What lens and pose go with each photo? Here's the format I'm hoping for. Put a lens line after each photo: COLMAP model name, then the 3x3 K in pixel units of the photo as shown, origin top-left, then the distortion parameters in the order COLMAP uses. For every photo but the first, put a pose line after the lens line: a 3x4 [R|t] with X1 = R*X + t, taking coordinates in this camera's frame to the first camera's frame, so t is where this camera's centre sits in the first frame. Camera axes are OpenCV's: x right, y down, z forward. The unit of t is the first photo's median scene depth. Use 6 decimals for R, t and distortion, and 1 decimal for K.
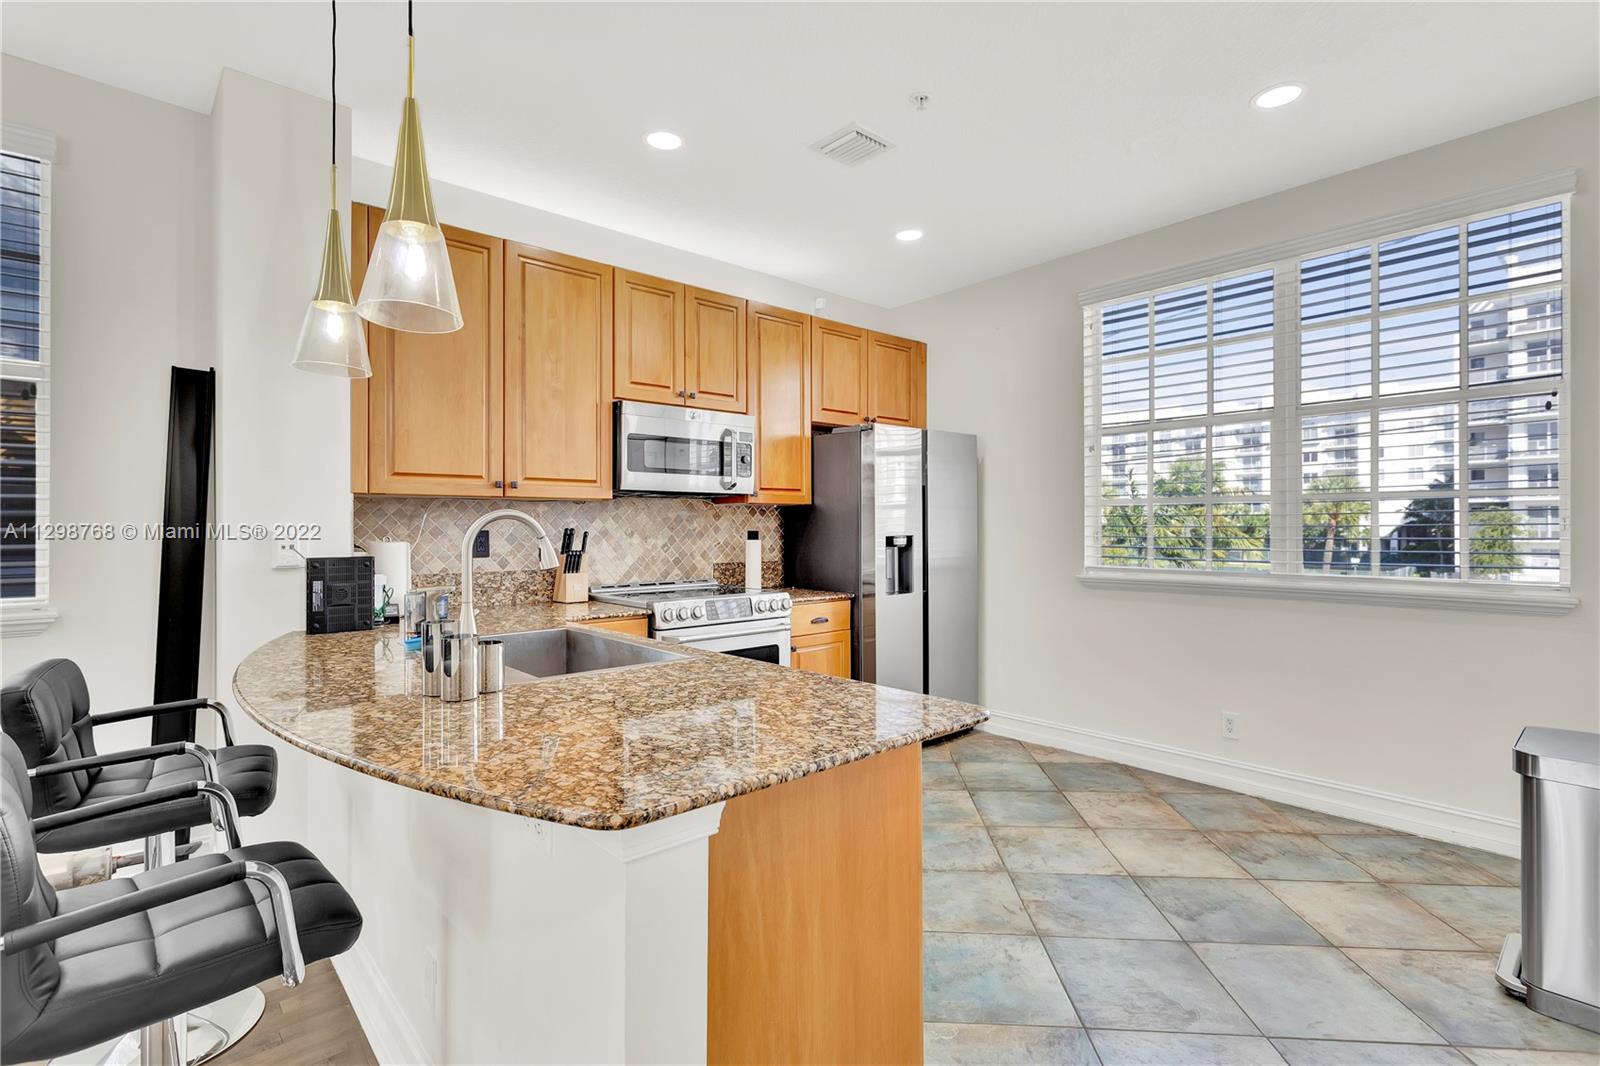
lens RADIAL K [[763.2, 0, 774.9], [0, 763.2, 526.8], [0, 0, 1]] dist [0.001039, 0.001086]
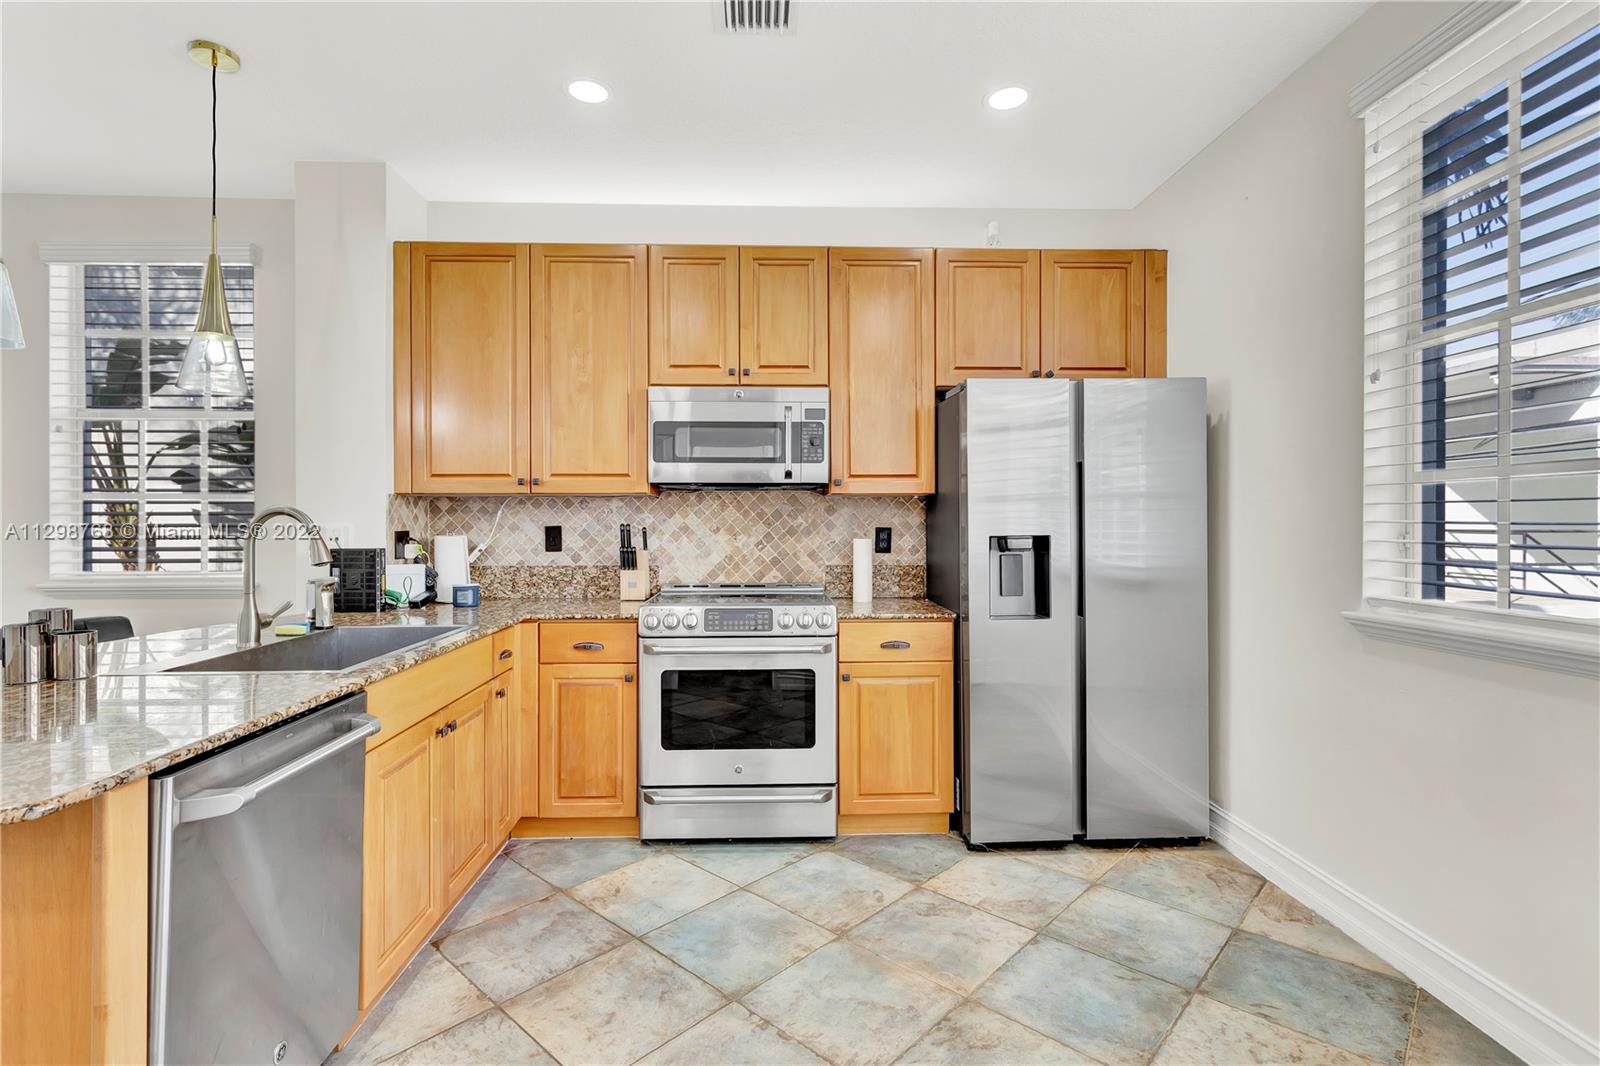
lens RADIAL K [[751.1, 0, 793.1], [0, 751.1, 525.1], [0, 0, 1]] dist [-0.011073, 0.008935]
pose [[0.775431, 0.004583, -0.631415, 0.495236], [-0.000610, 0.999979, 0.006509, -0.002986], [0.631432, -0.004662, 0.775418, 0.385011]]
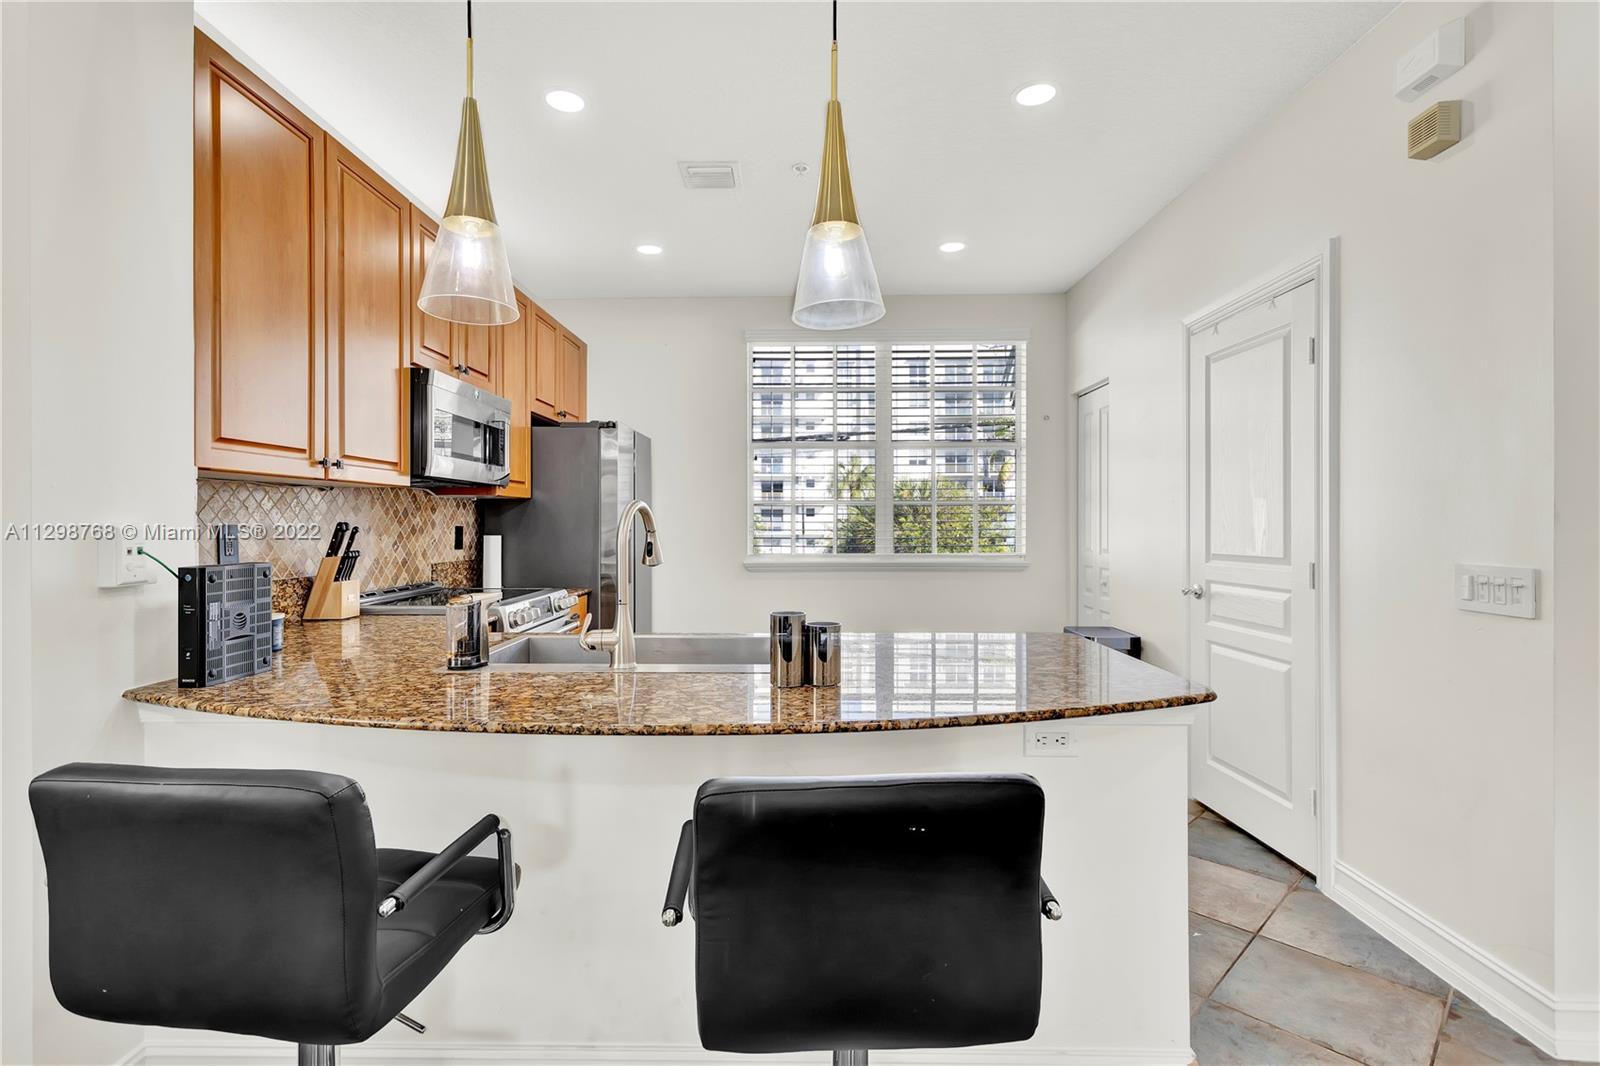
lens RADIAL K [[763.2, 0, 774.9], [0, 763.2, 526.8], [0, 0, 1]] dist [0.001039, 0.001086]
pose [[0.676088, -0.000599, 0.736821, -0.531401], [-0.001861, 0.999995, 0.002521, 0.003673], [-0.736819, -0.003076, 0.676083, 0.158769]]
